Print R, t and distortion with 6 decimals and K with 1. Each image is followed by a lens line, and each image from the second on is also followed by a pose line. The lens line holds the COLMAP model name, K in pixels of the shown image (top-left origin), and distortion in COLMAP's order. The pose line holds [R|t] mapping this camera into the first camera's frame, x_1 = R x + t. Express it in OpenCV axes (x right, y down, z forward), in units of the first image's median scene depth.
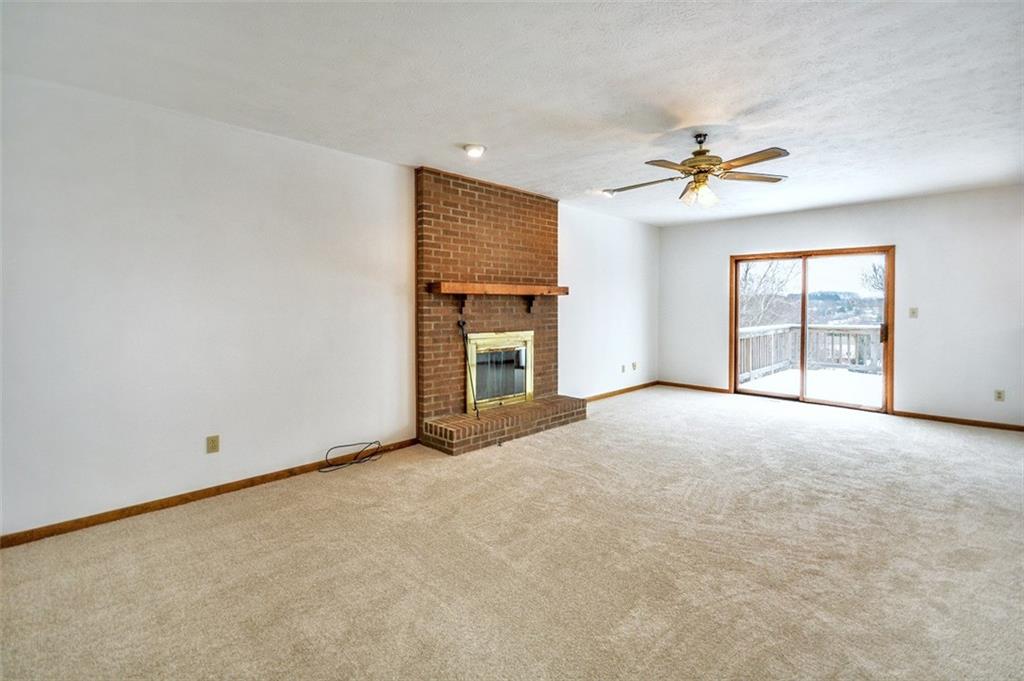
lens RADIAL K [[459.1, 0, 486.7], [0, 459.1, 308.6], [0, 0, 1]] dist [-0.003160, -0.000376]
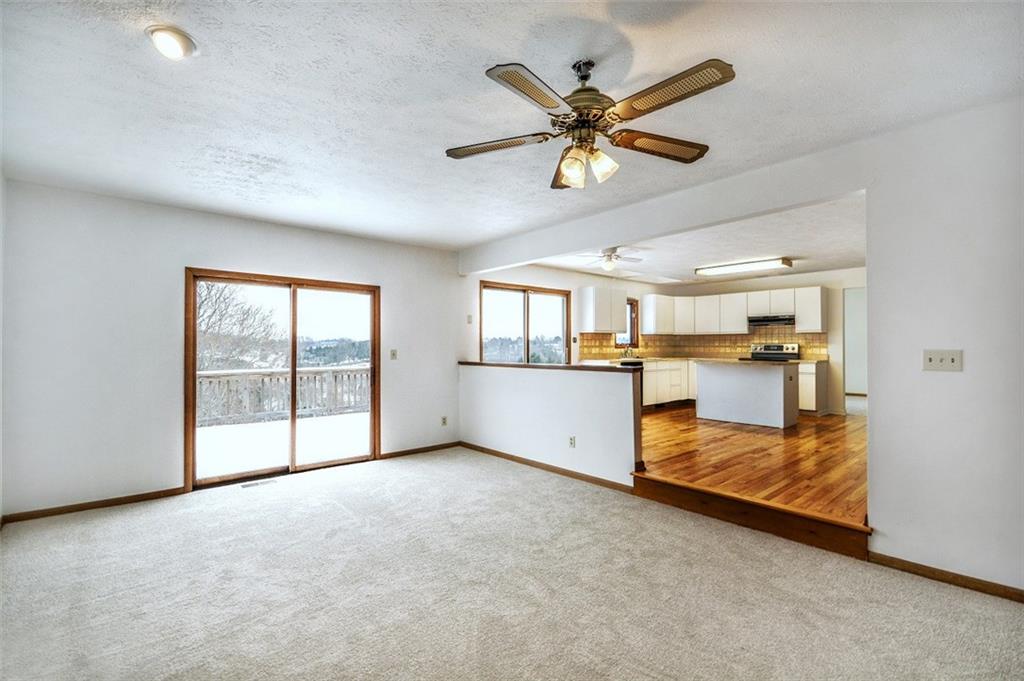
lens RADIAL K [[459.1, 0, 530.7], [0, 459.1, 345.9], [0, 0, 1]] dist [-0.003160, -0.000376]
pose [[0.030821, -0.000723, 0.999525, -0.084181], [0.007808, 0.999969, 0.000483, -0.007767], [-0.999494, 0.007789, 0.030826, 0.647117]]
